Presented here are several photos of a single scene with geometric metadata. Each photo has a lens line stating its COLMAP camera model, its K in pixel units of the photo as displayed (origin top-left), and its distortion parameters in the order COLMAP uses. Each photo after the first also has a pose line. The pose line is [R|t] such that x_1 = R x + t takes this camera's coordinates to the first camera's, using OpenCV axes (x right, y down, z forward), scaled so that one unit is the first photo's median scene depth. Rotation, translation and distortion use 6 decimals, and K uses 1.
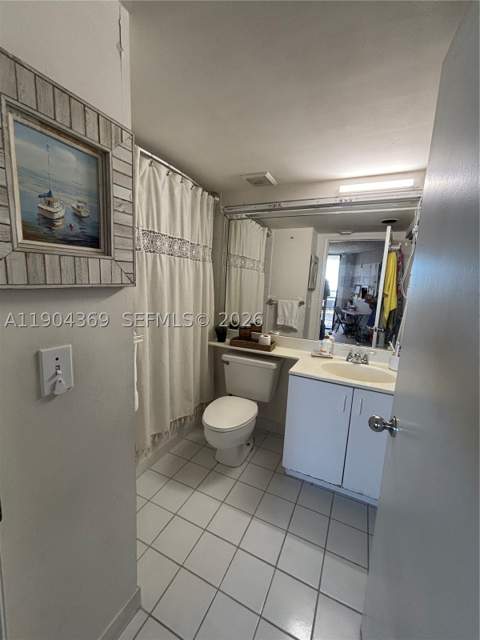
lens RADIAL K [[260.2, 0, 240.0], [0, 260.2, 320.0], [0, 0, 1]] dist [-0.000156, 0.000176]
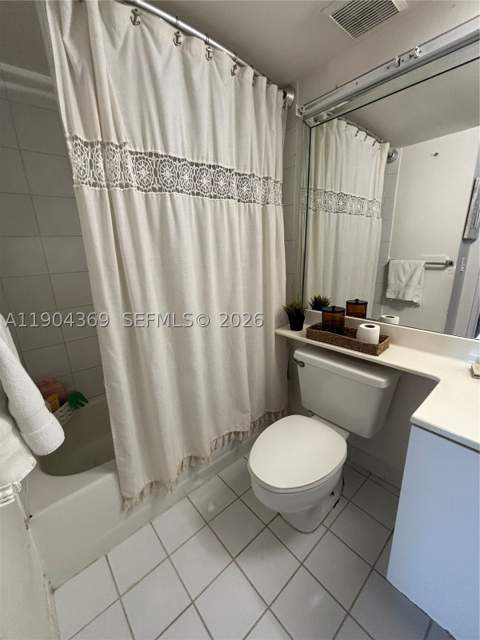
lens RADIAL K [[261.2, 0, 240.8], [0, 261.2, 315.3], [0, 0, 1]] dist [-0.002903, 0.000099]
pose [[0.913068, 0.033891, -0.406396, 0.075629], [0.011652, 0.993966, 0.109069, -0.028520], [0.407640, -0.104323, 0.907164, 0.388438]]
